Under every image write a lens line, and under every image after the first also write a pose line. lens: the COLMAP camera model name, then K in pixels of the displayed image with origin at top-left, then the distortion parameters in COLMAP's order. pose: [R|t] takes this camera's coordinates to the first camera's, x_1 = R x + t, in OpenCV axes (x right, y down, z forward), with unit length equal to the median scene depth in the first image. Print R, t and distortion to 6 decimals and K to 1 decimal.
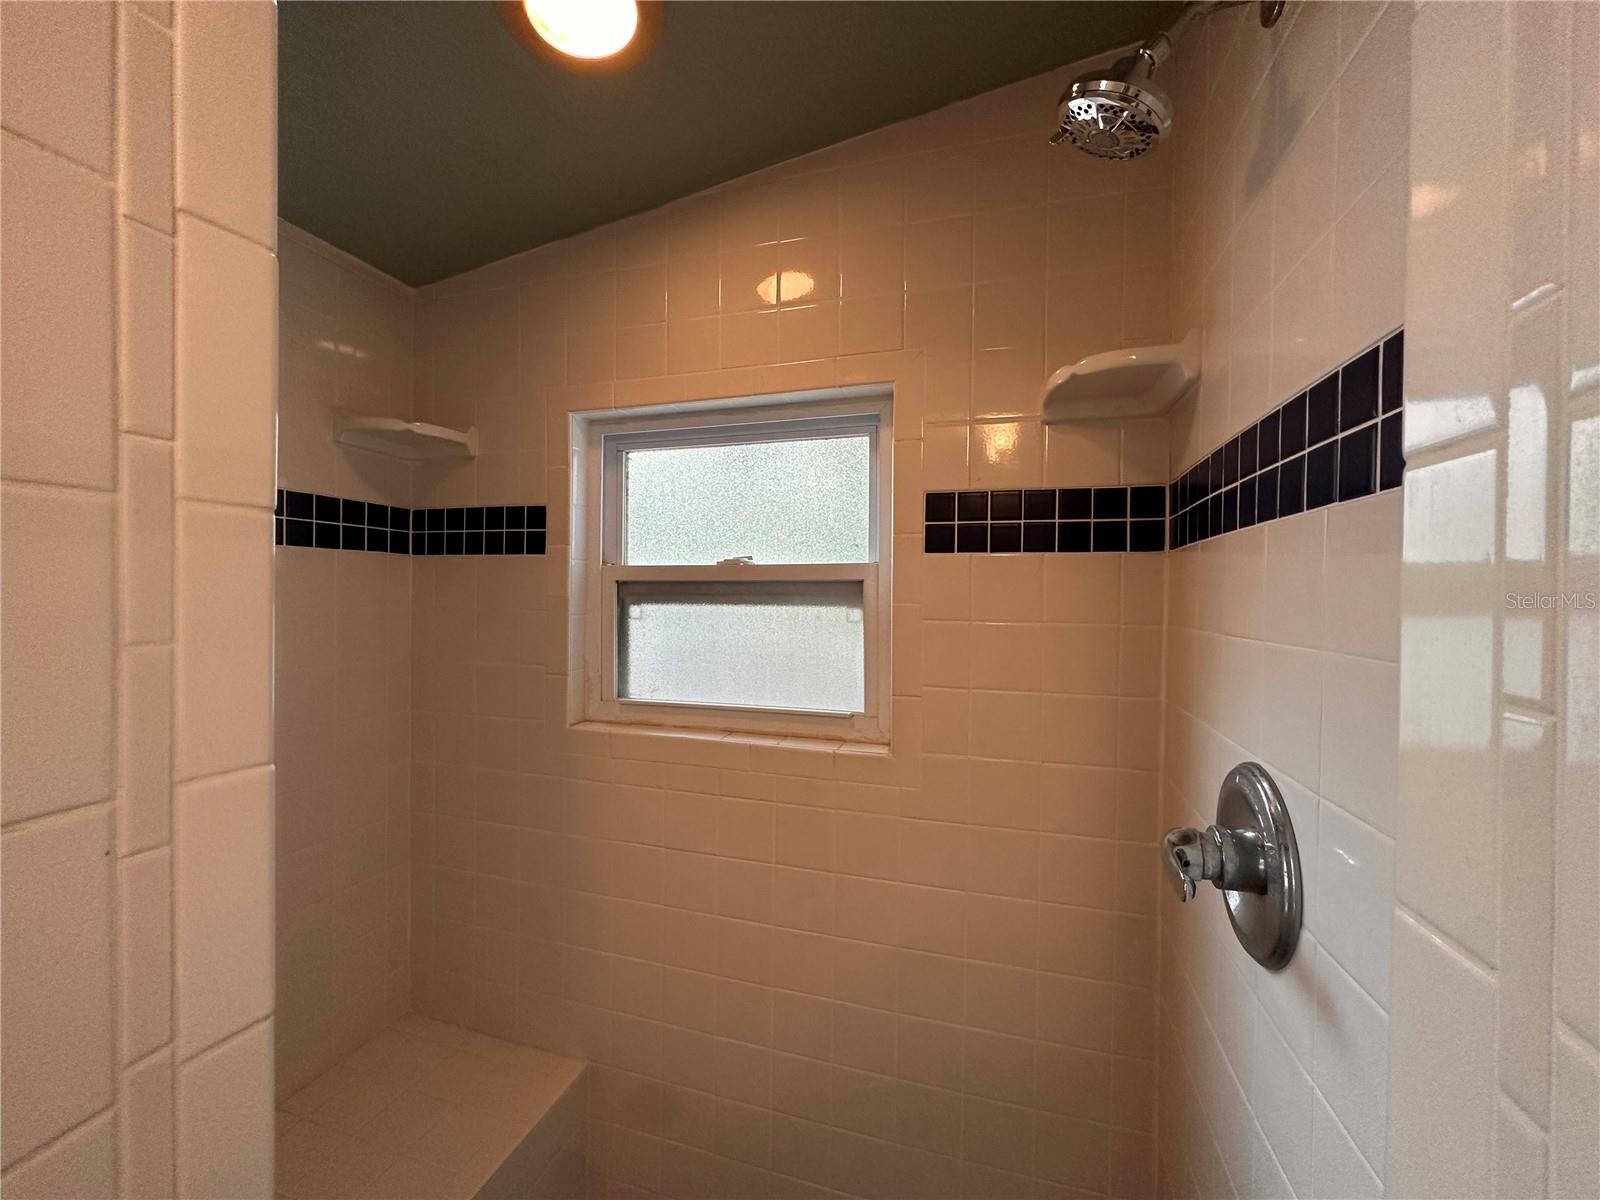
lens RADIAL K [[636.2, 0, 798.9], [0, 636.2, 602.4], [0, 0, 1]] dist [-0.004485, 0.001218]
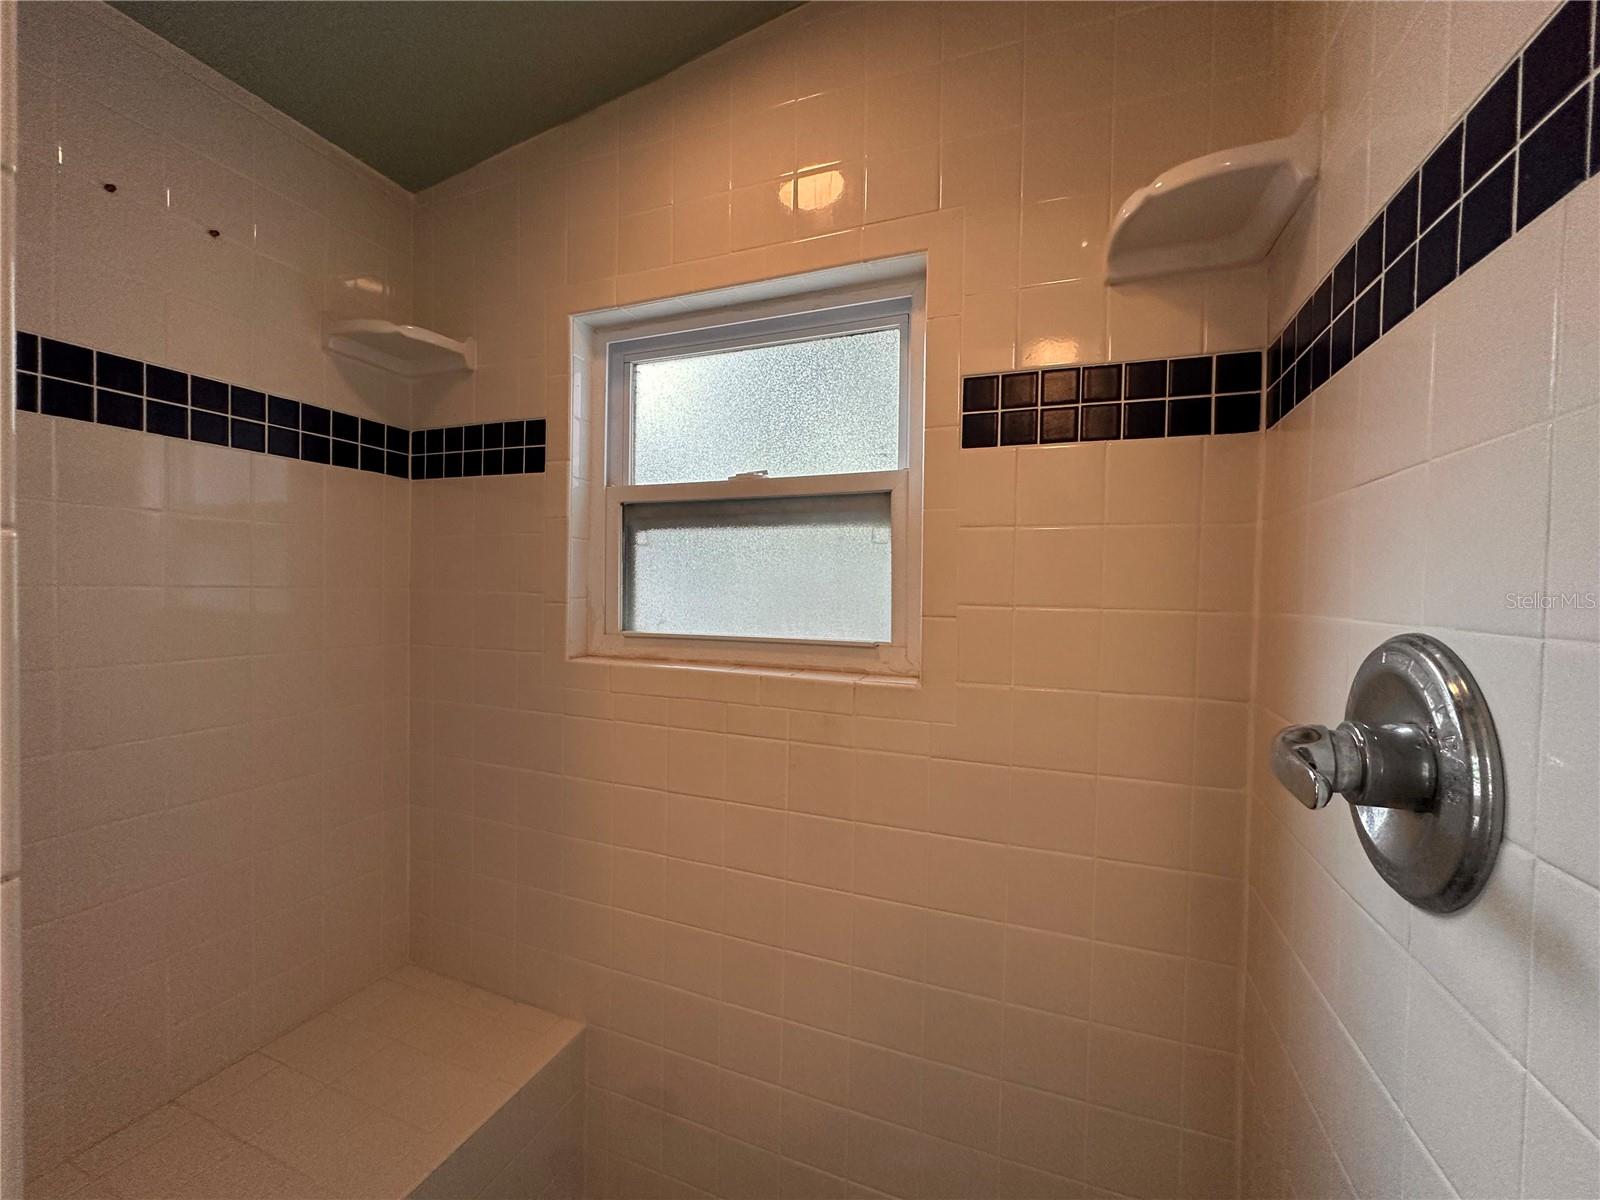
lens RADIAL K [[636.2, 0, 797.1], [0, 636.2, 602.0], [0, 0, 1]] dist [-0.004485, 0.001218]
pose [[0.997264, 0.007588, -0.073535, 0.038277], [-0.006909, 0.999931, 0.009481, 0.111675], [0.073602, -0.008947, 0.997248, 0.119132]]
